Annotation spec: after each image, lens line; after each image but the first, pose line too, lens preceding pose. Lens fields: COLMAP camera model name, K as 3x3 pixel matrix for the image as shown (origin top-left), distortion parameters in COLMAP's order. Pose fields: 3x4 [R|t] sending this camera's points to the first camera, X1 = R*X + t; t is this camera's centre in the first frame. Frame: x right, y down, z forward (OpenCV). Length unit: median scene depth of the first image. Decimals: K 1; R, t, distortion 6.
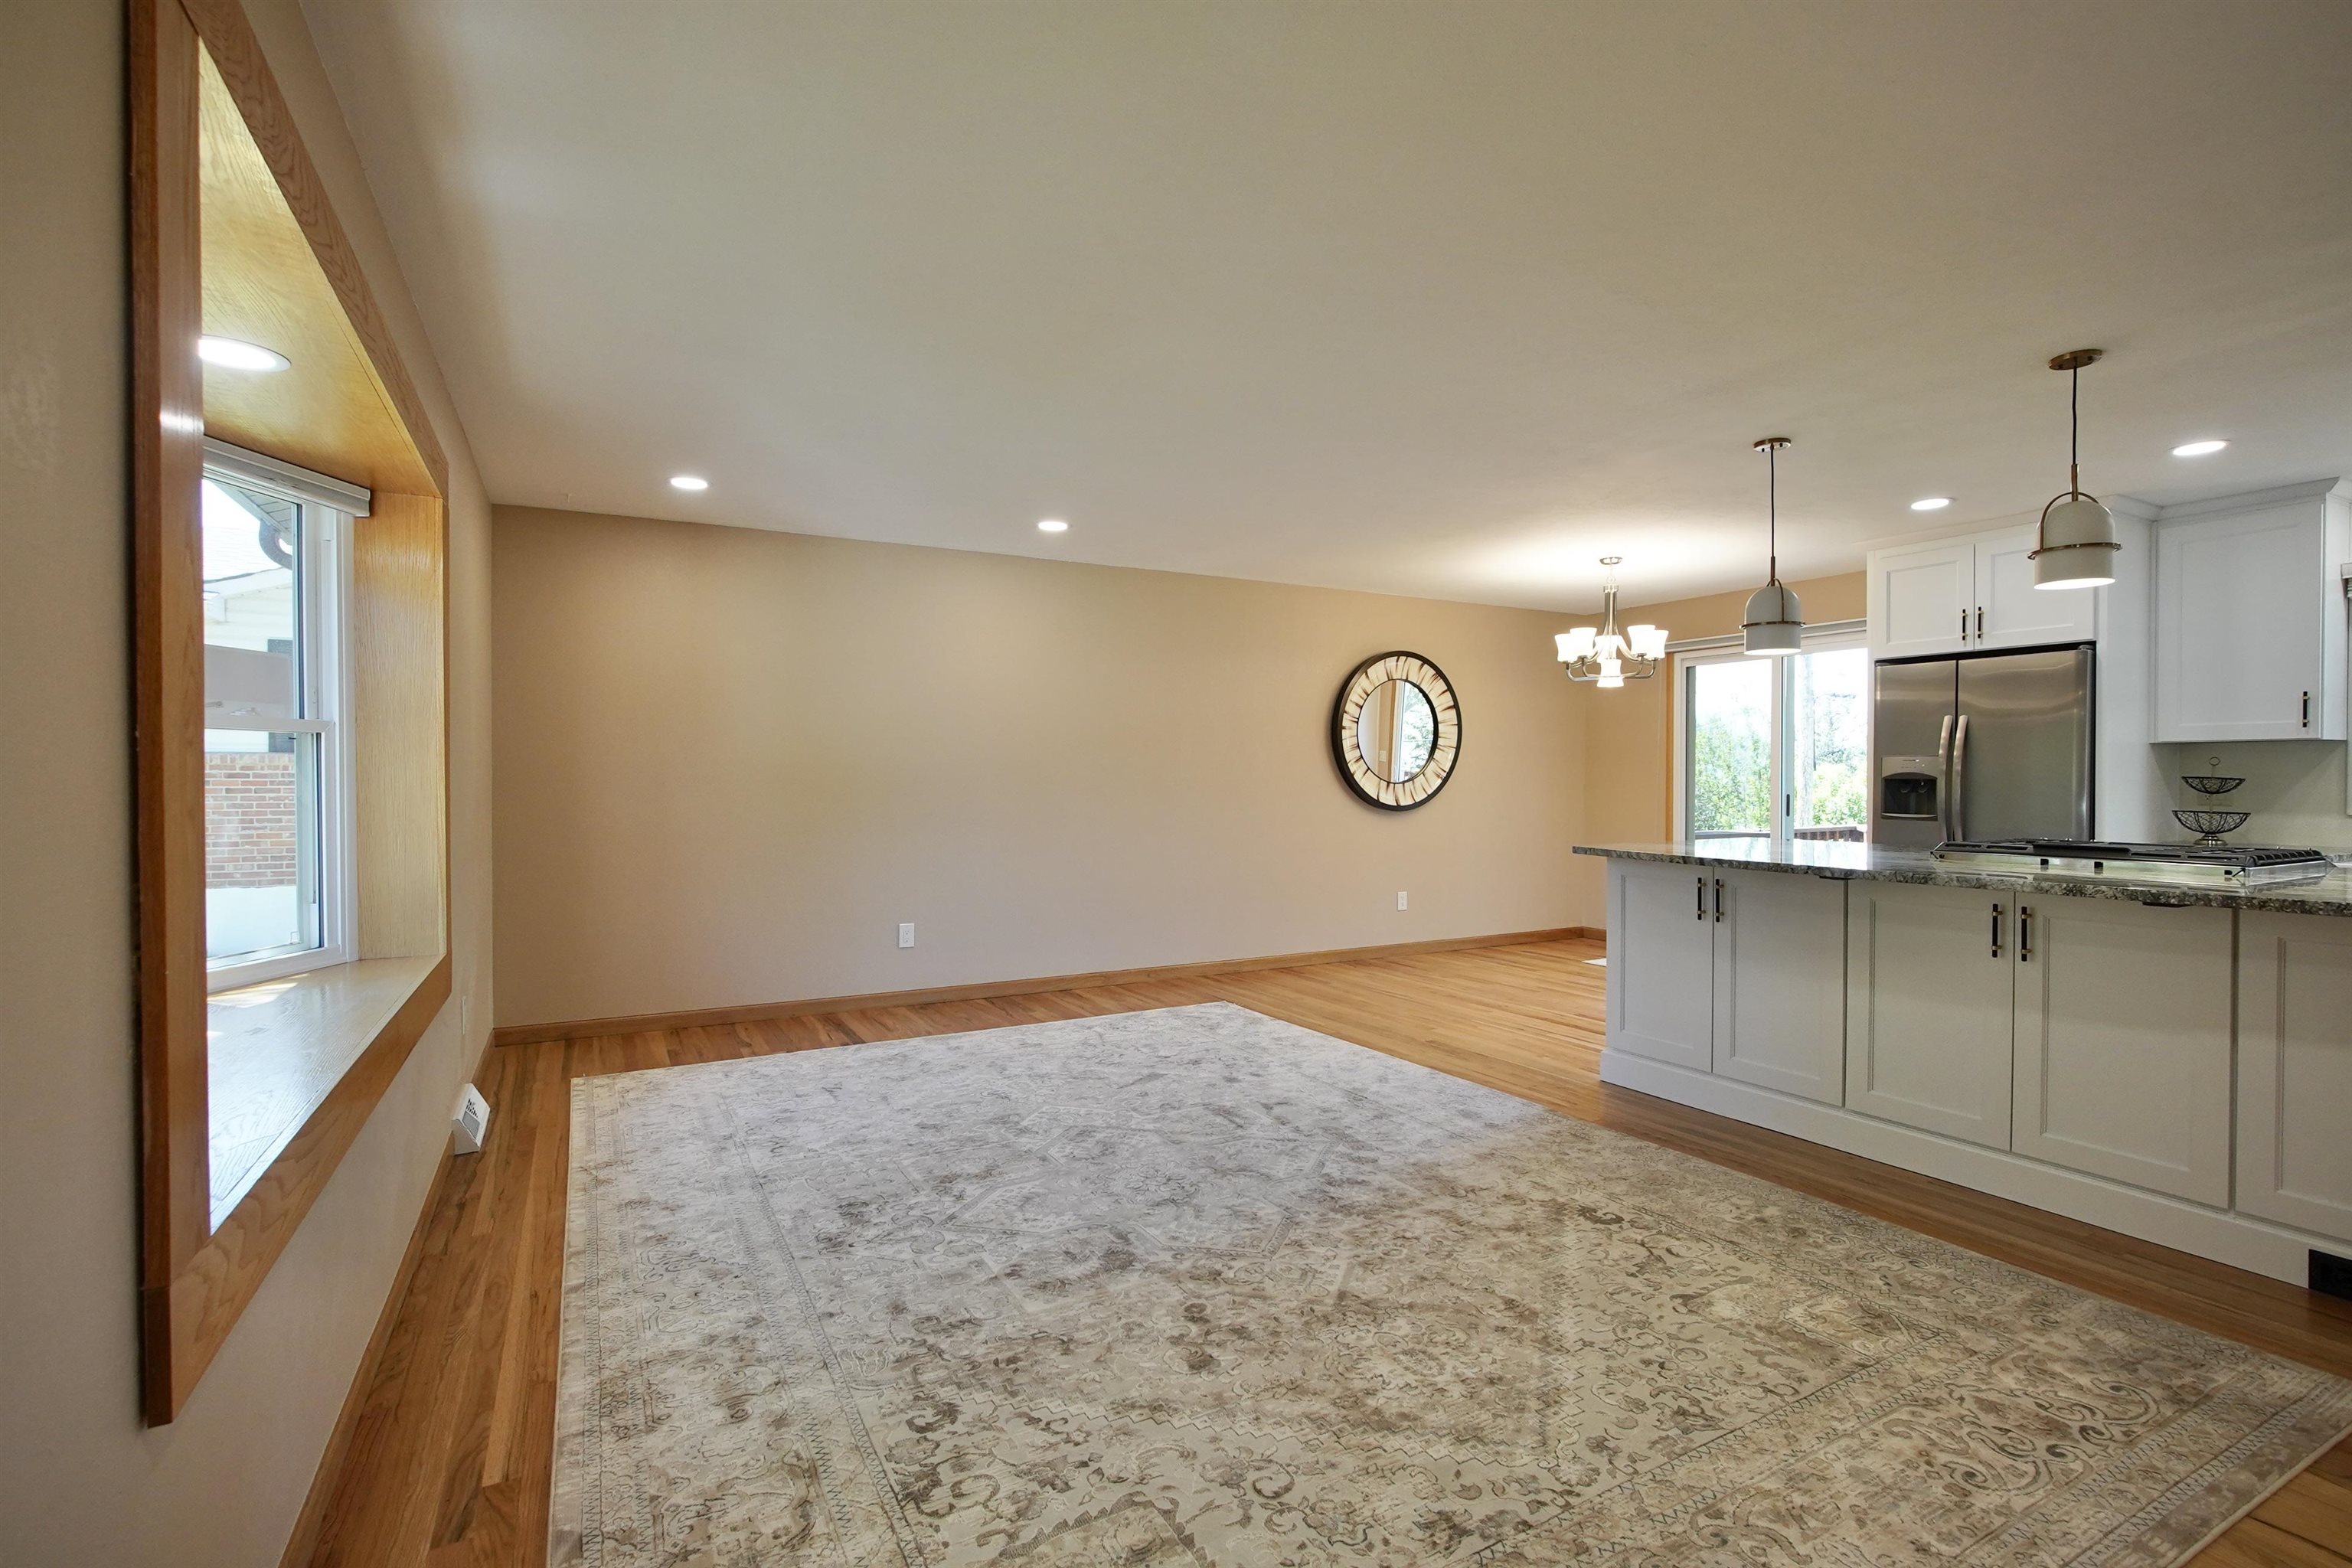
lens RADIAL K [[1091.2, 0, 1171.5], [0, 1091.2, 777.7], [0, 0, 1]] dist [-0.012695, 0.001601]
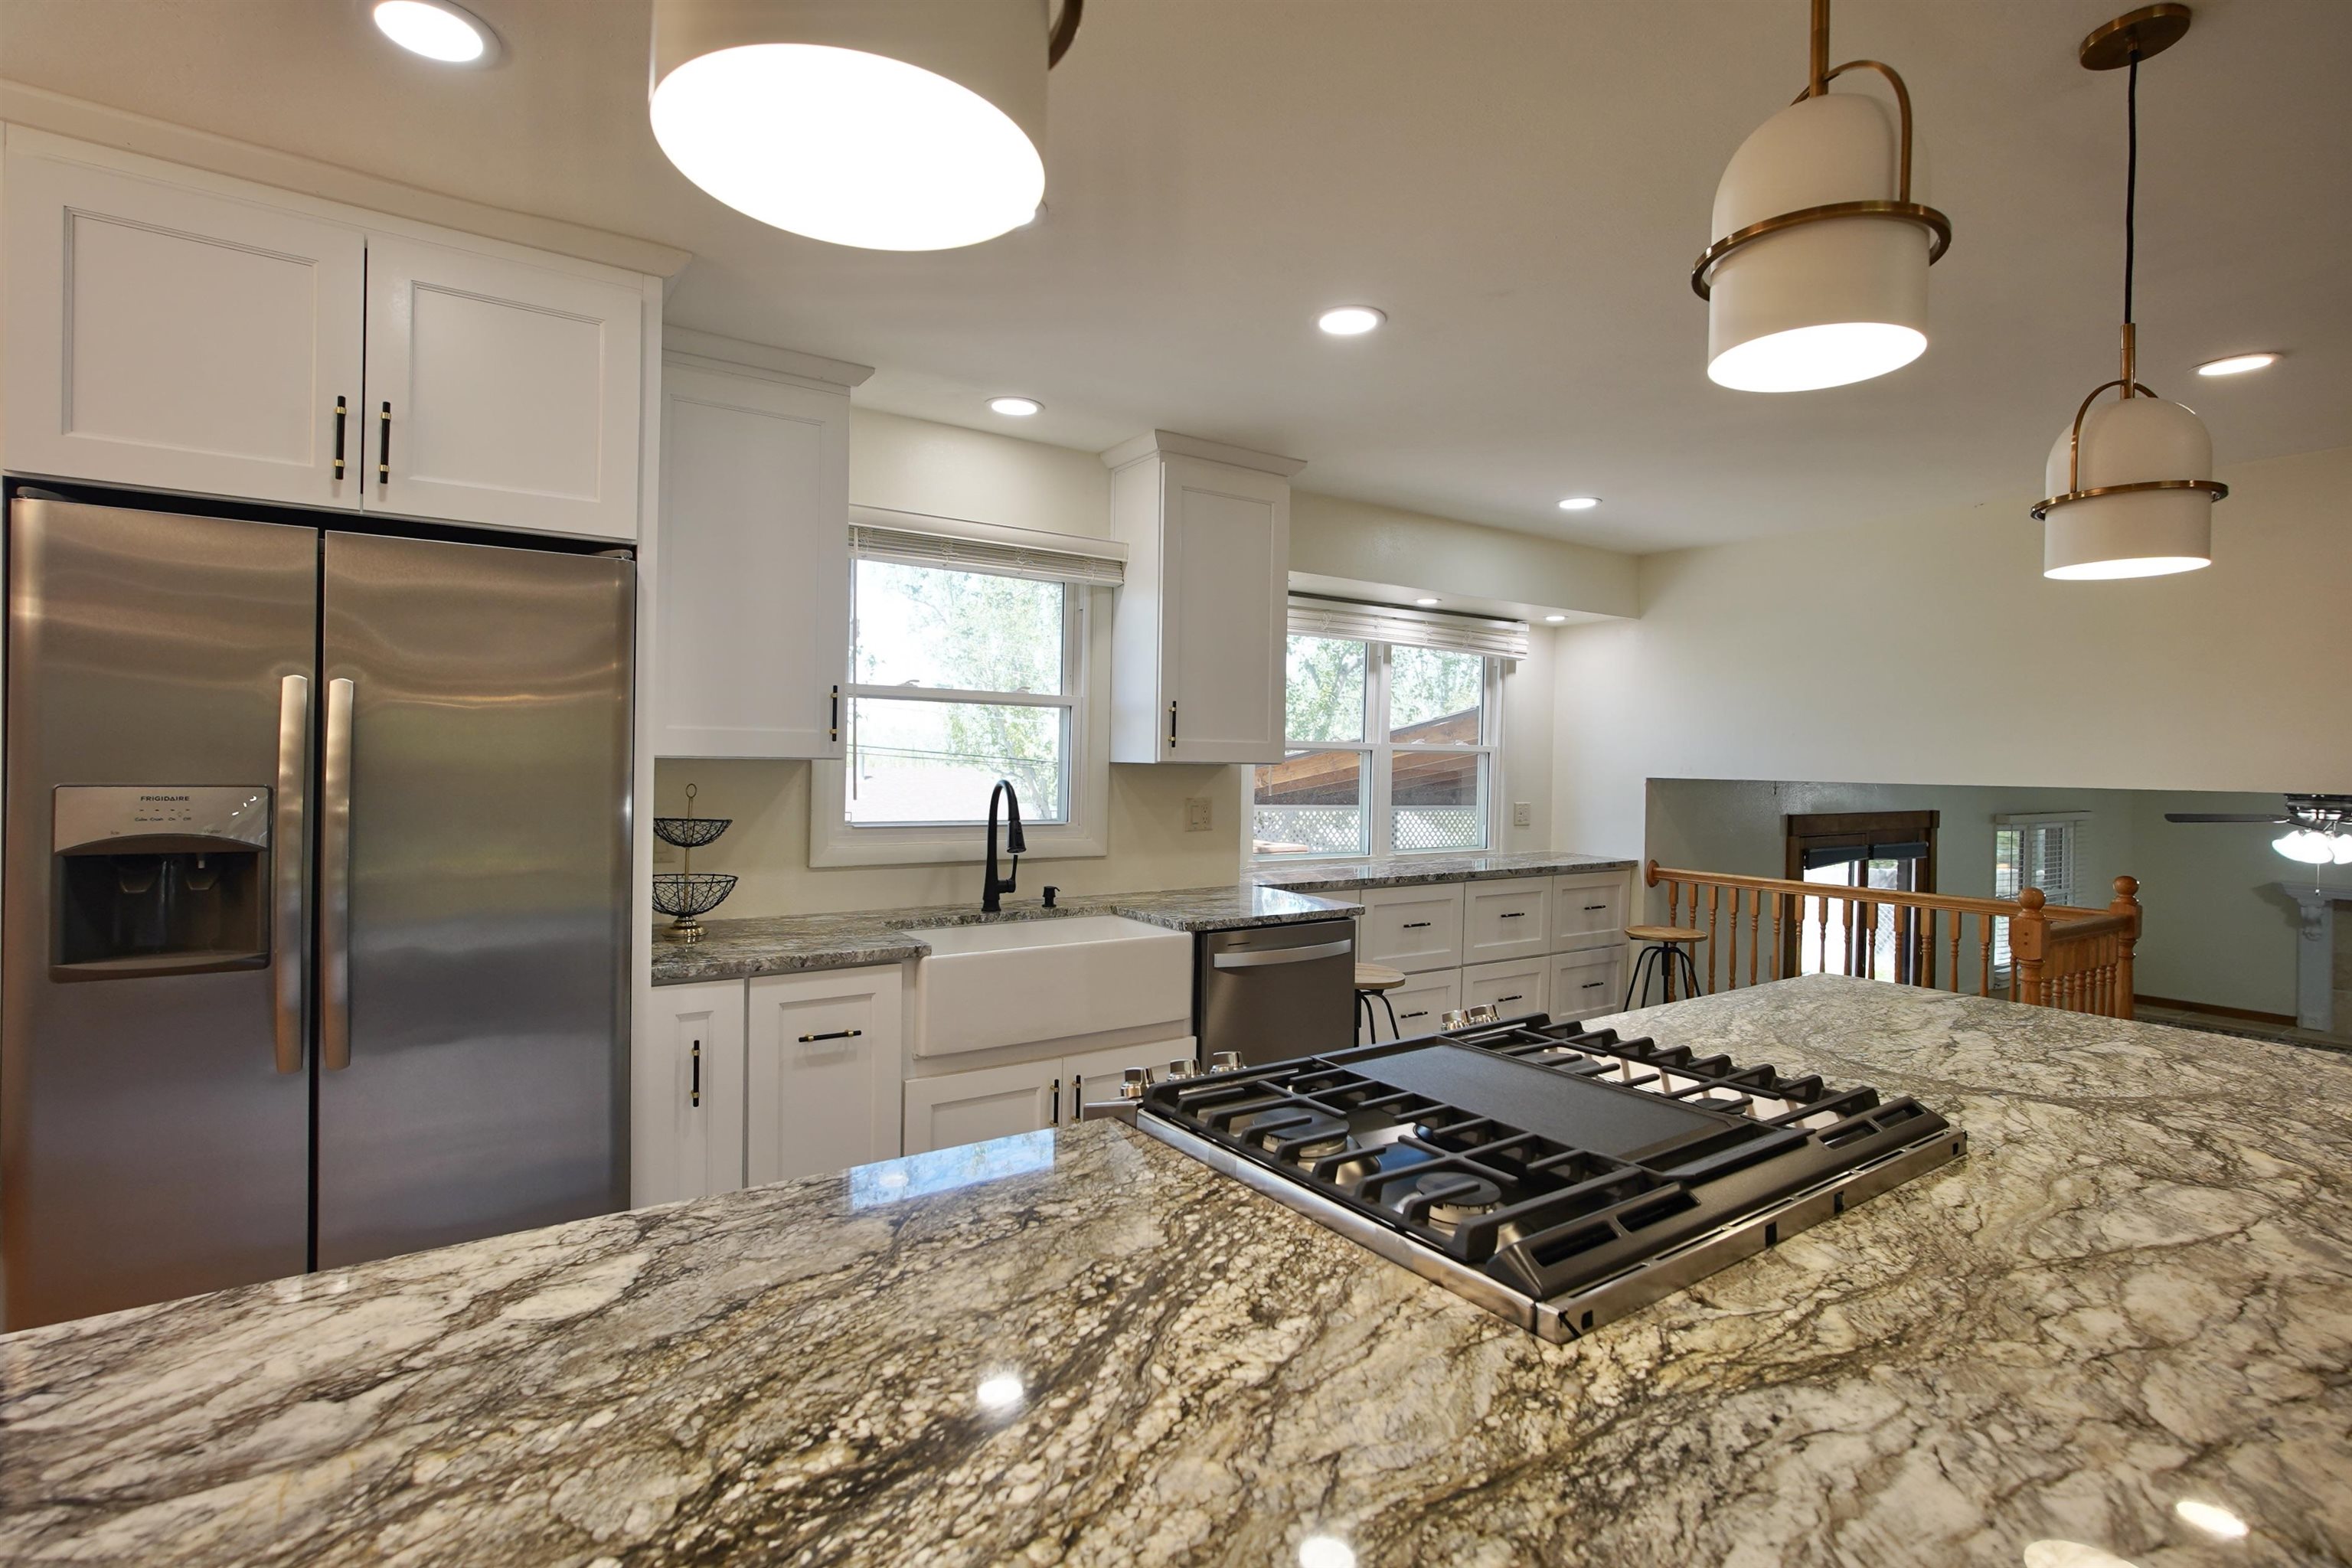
lens RADIAL K [[1141.4, 0, 1167.0], [0, 1141.4, 749.3], [0, 0, 1]] dist [-0.013336, 0.001358]
pose [[-0.115964, 0.004134, 0.993245, 0.405589], [-0.015954, 0.999855, -0.006024, -0.046937], [-0.993125, -0.016545, -0.115881, 1.007602]]
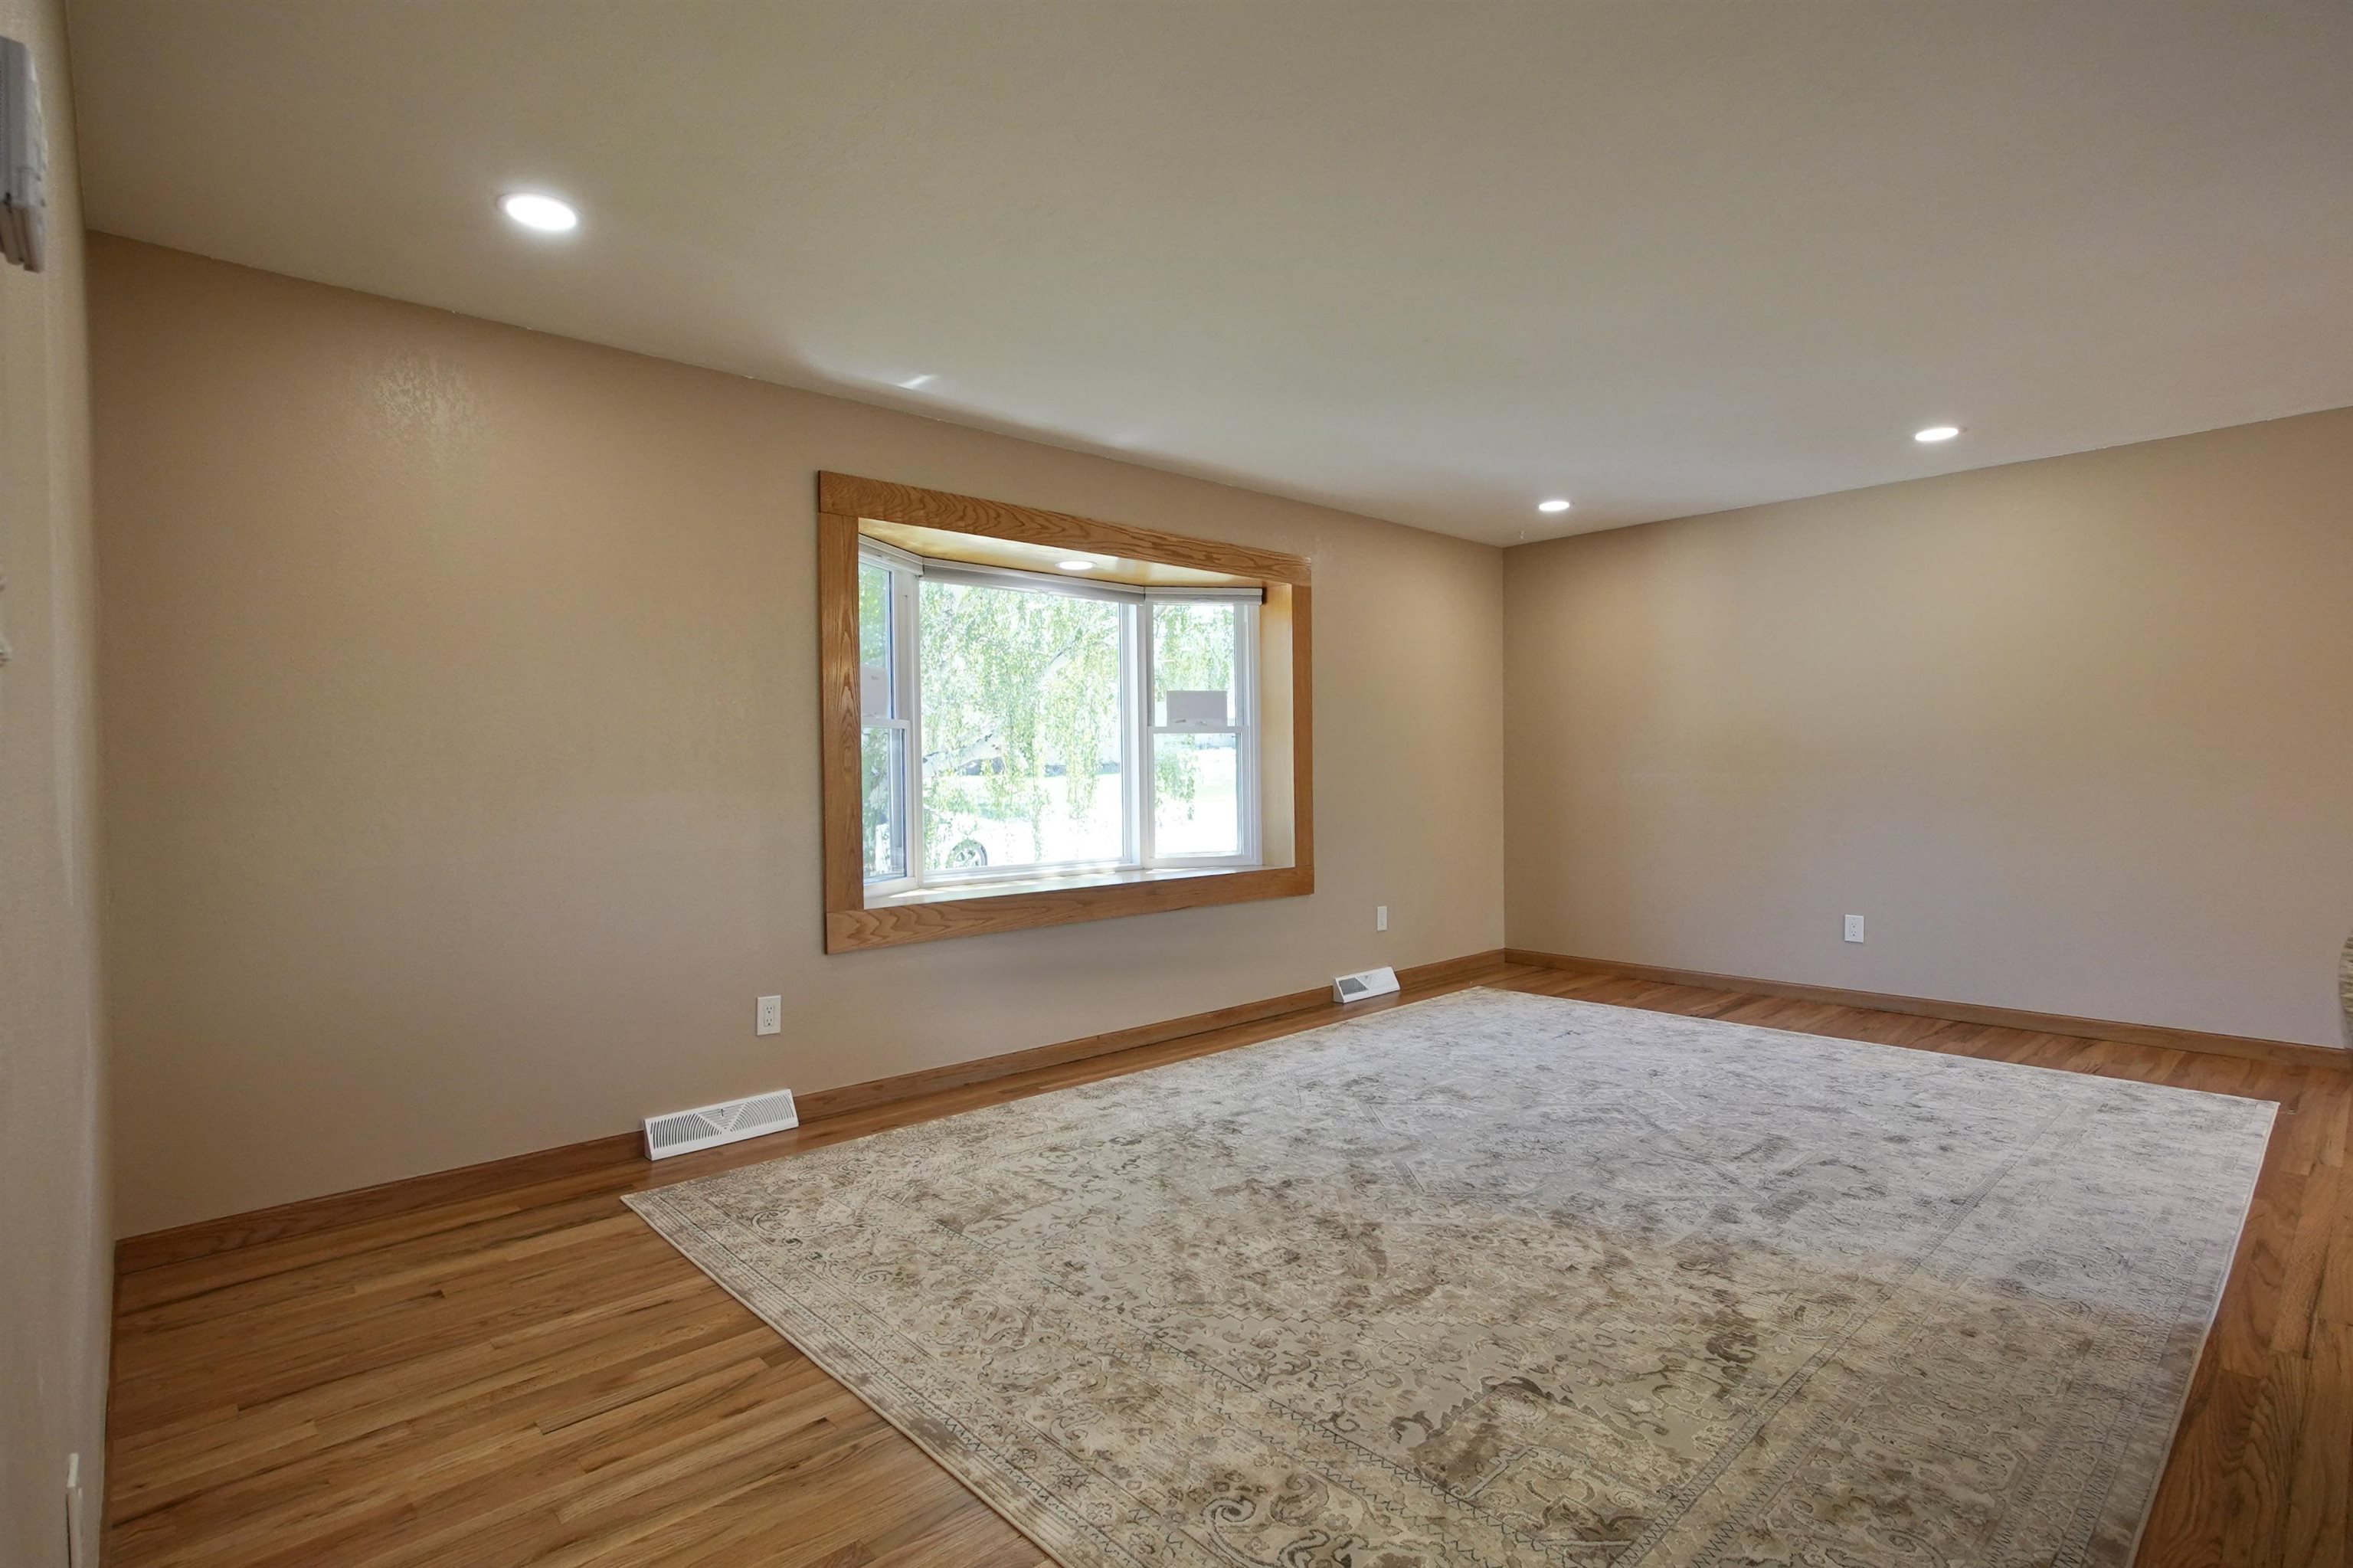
lens RADIAL K [[1134.6, 0, 1161.7], [0, 1134.6, 790.1], [0, 0, 1]] dist [-0.000799, 0.000364]
pose [[0.230845, 0.012343, -0.972912, 0.759782], [0.012177, 0.999805, 0.015574, 0.014001], [0.972914, -0.015442, 0.230650, 0.342360]]
